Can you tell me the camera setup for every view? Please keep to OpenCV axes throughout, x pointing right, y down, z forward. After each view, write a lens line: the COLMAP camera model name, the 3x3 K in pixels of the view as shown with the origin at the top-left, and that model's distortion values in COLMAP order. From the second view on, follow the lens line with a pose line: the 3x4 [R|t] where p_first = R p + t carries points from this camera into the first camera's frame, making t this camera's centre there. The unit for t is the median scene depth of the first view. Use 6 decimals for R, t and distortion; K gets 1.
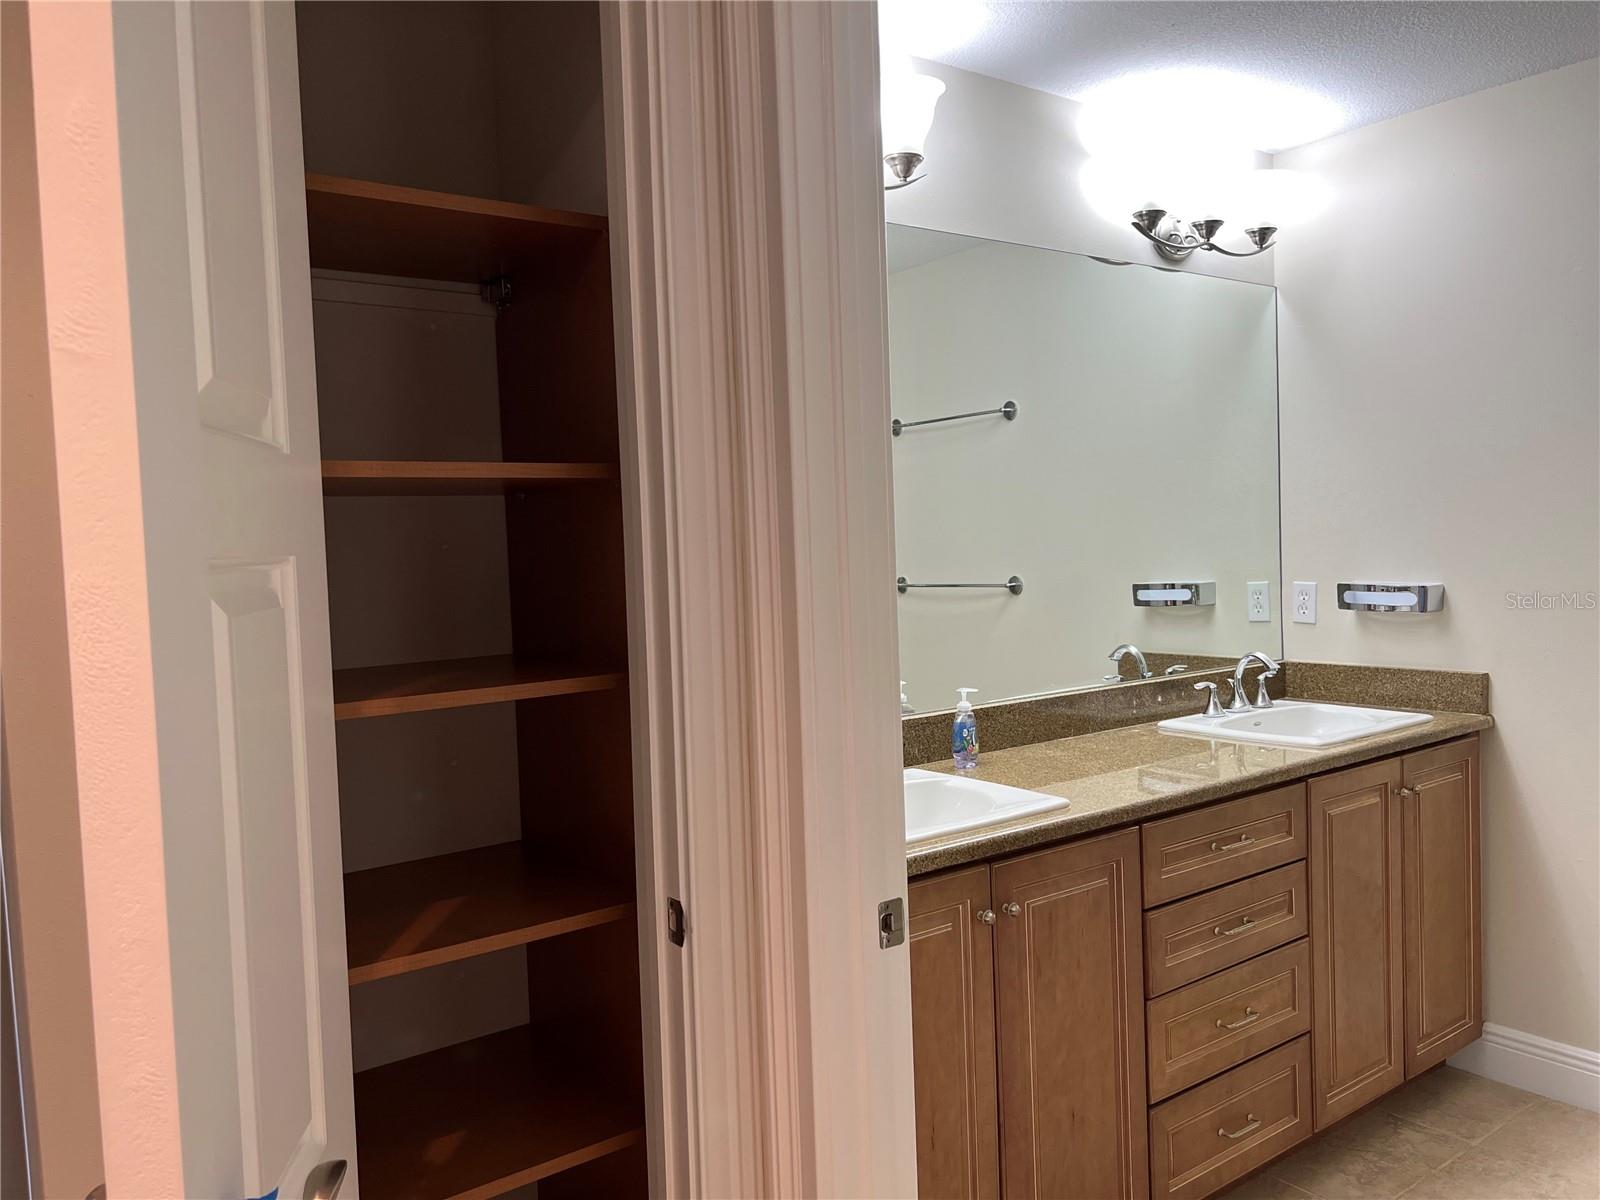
lens RADIAL K [[1193.0, 0, 801.2], [0, 1193.0, 595.6], [0, 0, 1]] dist [0.066920, -0.074311]
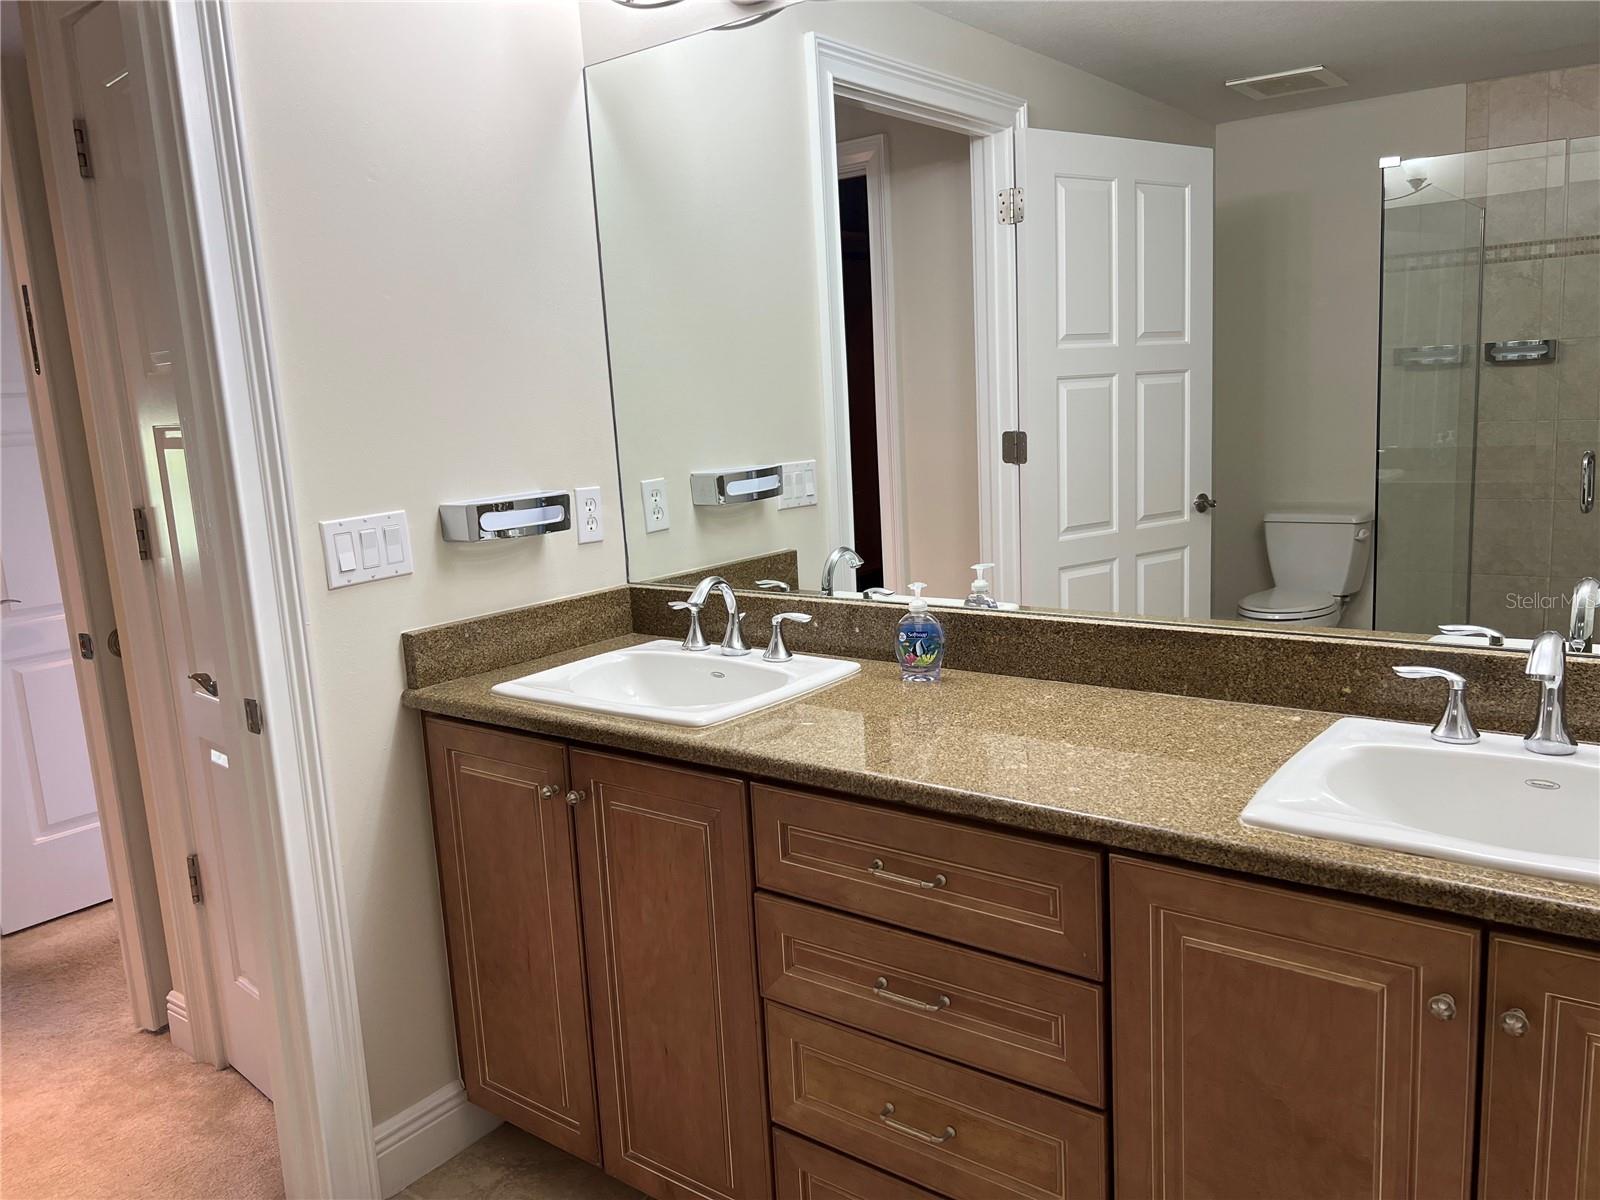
lens RADIAL K [[1193.0, 0, 801.8], [0, 1193.0, 604.2], [0, 0, 1]] dist [0.066920, -0.074311]
pose [[0.278122, 0.186804, -0.942206, 0.955707], [-0.001749, 0.981004, 0.193980, -0.067213], [0.960544, -0.052302, 0.273165, 0.796142]]
